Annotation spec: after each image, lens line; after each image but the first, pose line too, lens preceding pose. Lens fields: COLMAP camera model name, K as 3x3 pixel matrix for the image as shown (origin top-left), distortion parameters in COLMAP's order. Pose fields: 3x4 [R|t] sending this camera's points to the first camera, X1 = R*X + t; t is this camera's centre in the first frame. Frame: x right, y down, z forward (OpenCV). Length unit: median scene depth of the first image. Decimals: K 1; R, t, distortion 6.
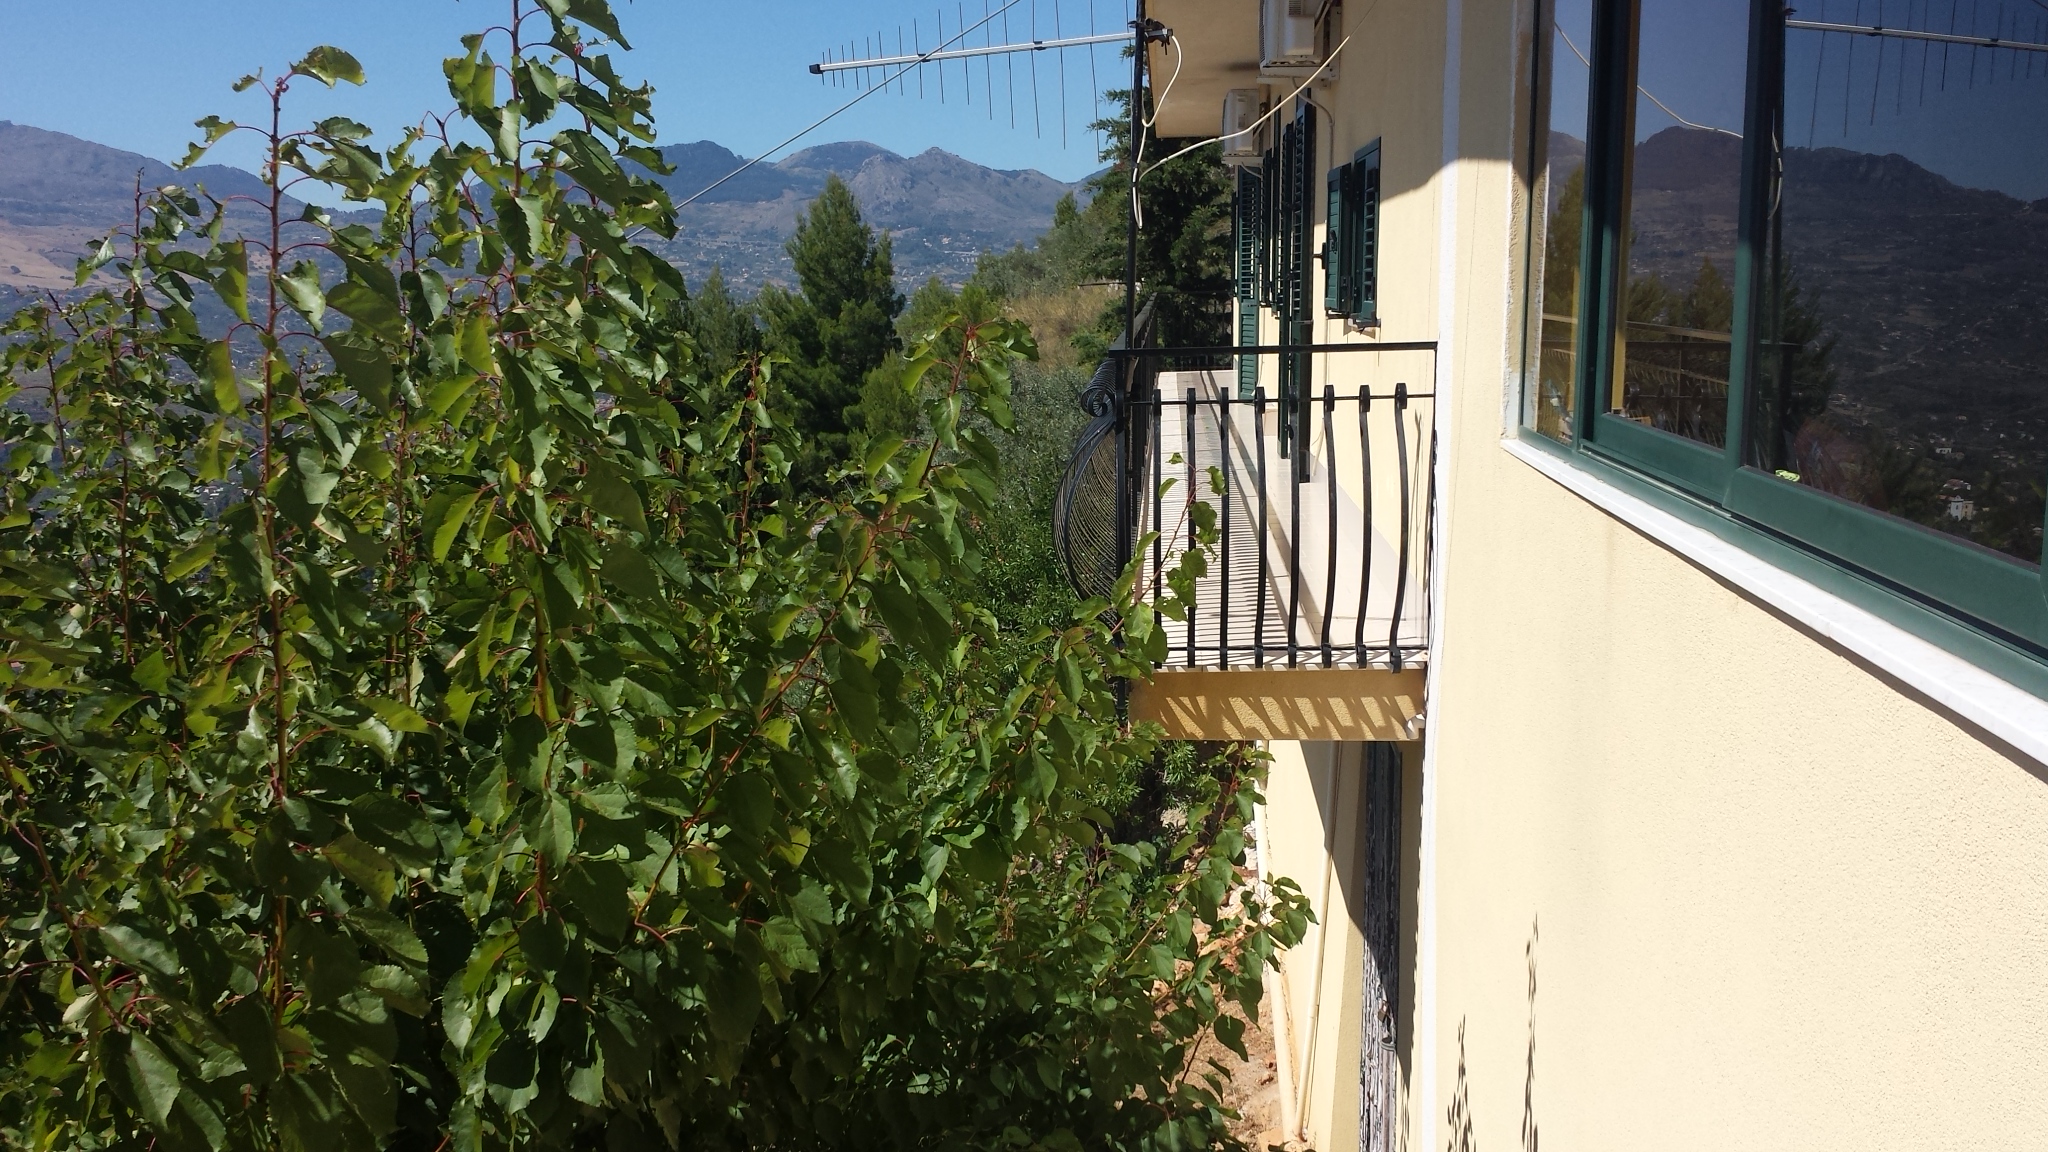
lens RADIAL K [[1814.0, 0, 1035.5], [0, 1814.0, 611.0], [0, 0, 1]] dist [0.139984, -0.225020]
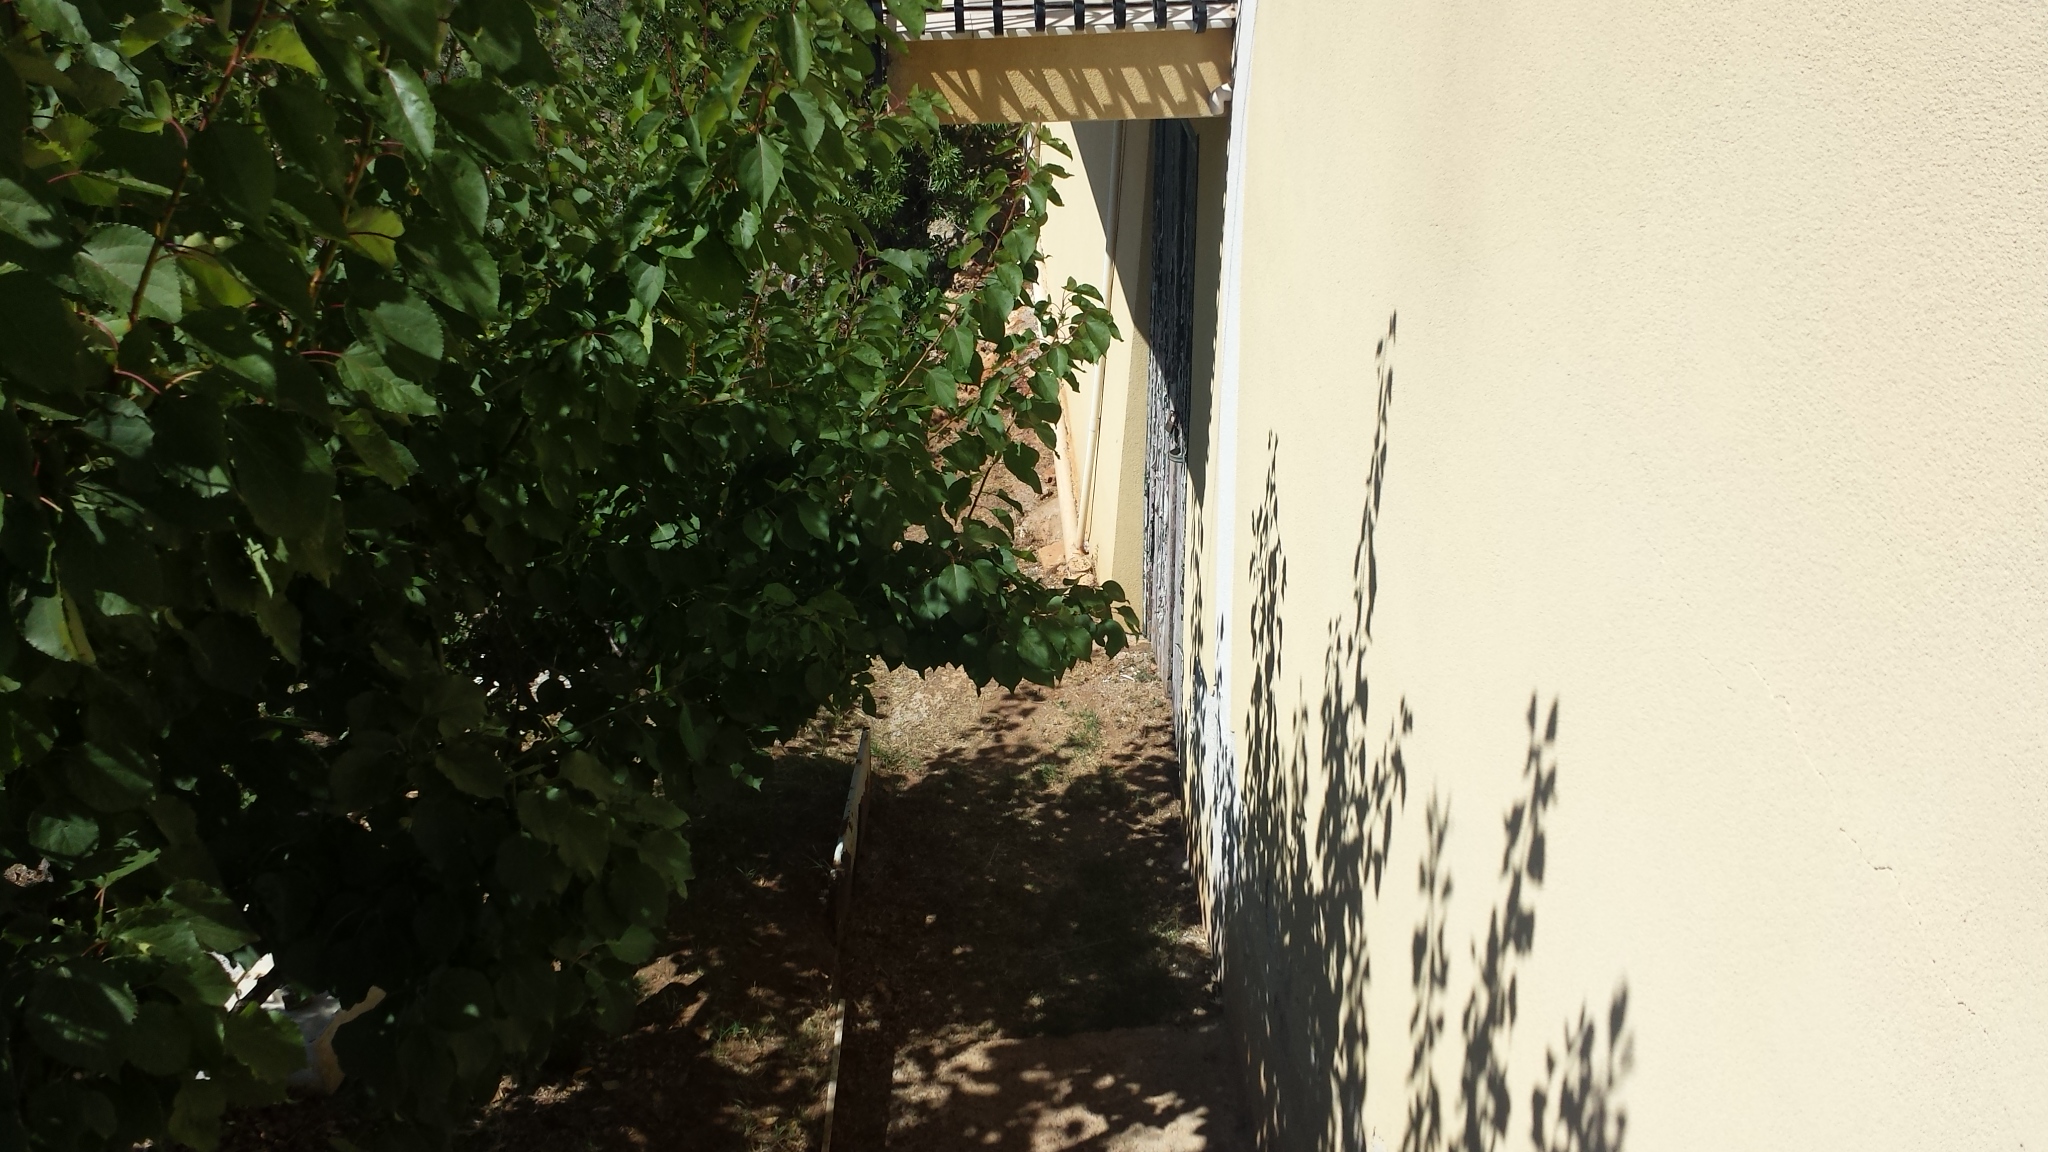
lens RADIAL K [[1814.0, 0, 1035.5], [0, 1814.0, 611.0], [0, 0, 1]] dist [0.139984, -0.225020]
pose [[0.991311, -0.059933, 0.117094, 0.005755], [0.020448, 0.949562, 0.312912, 0.020709], [-0.129942, -0.307798, 0.942537, 0.124145]]
